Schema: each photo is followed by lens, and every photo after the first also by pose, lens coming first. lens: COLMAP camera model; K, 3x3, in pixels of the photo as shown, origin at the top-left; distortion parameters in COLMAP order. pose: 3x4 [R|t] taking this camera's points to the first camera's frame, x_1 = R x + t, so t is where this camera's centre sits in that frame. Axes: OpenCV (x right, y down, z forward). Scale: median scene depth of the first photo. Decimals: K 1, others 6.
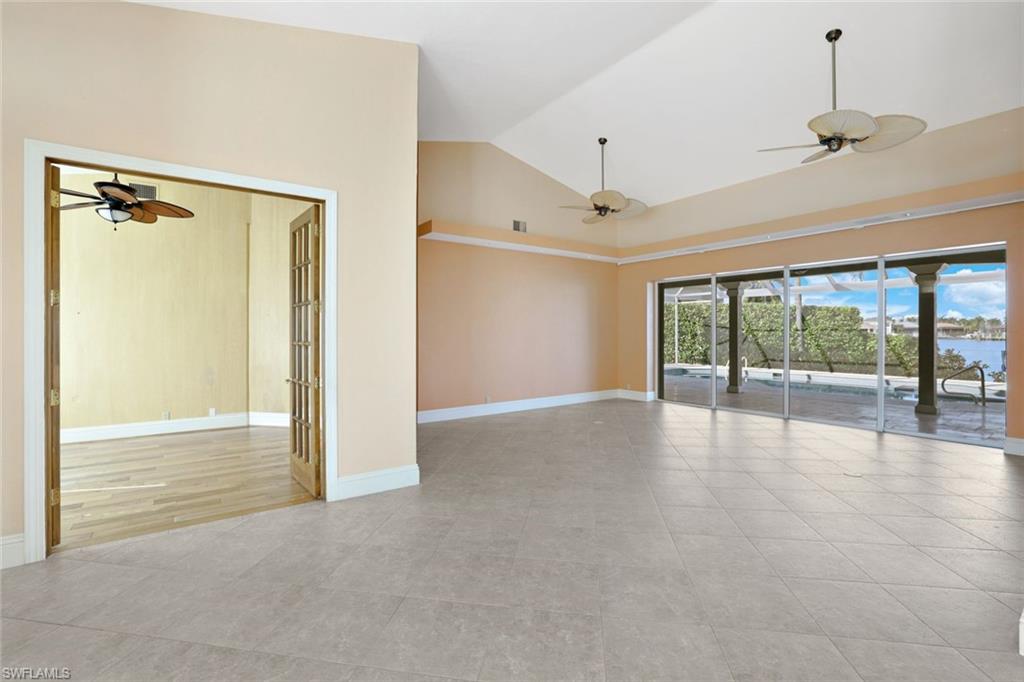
lens RADIAL K [[456.4, 0, 502.5], [0, 456.4, 333.8], [0, 0, 1]] dist [-0.022943, 0.001866]
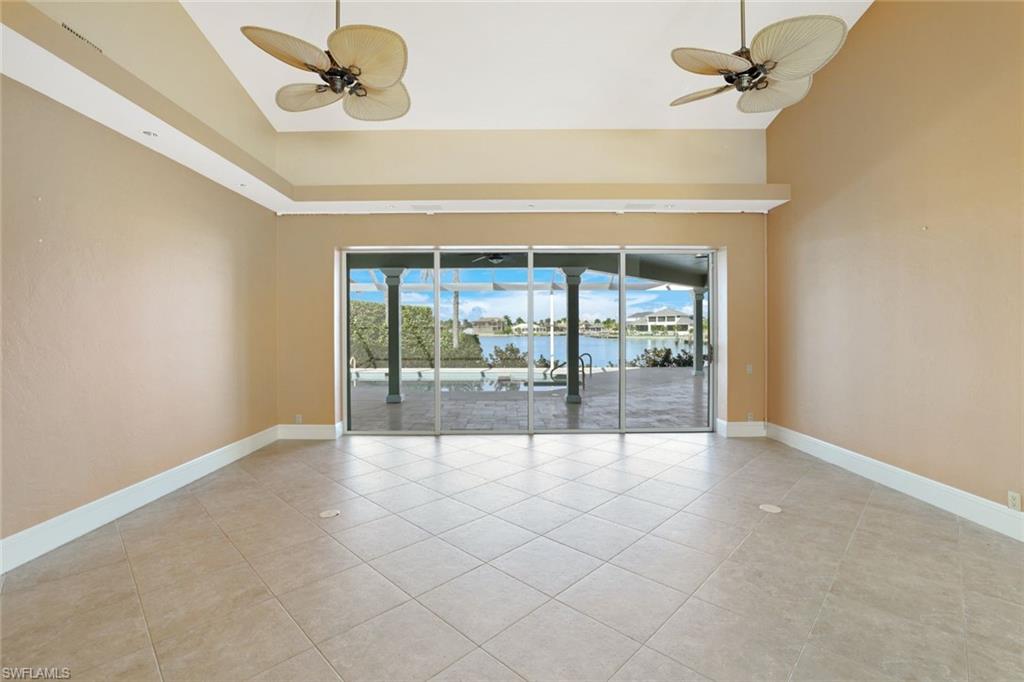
lens RADIAL K [[456.4, 0, 522.9], [0, 456.4, 332.5], [0, 0, 1]] dist [-0.022943, 0.001866]
pose [[0.552178, -0.003736, 0.833718, -0.026103], [0.002486, 0.999993, 0.002835, 0.000366], [-0.833723, 0.000507, 0.552183, 0.189456]]
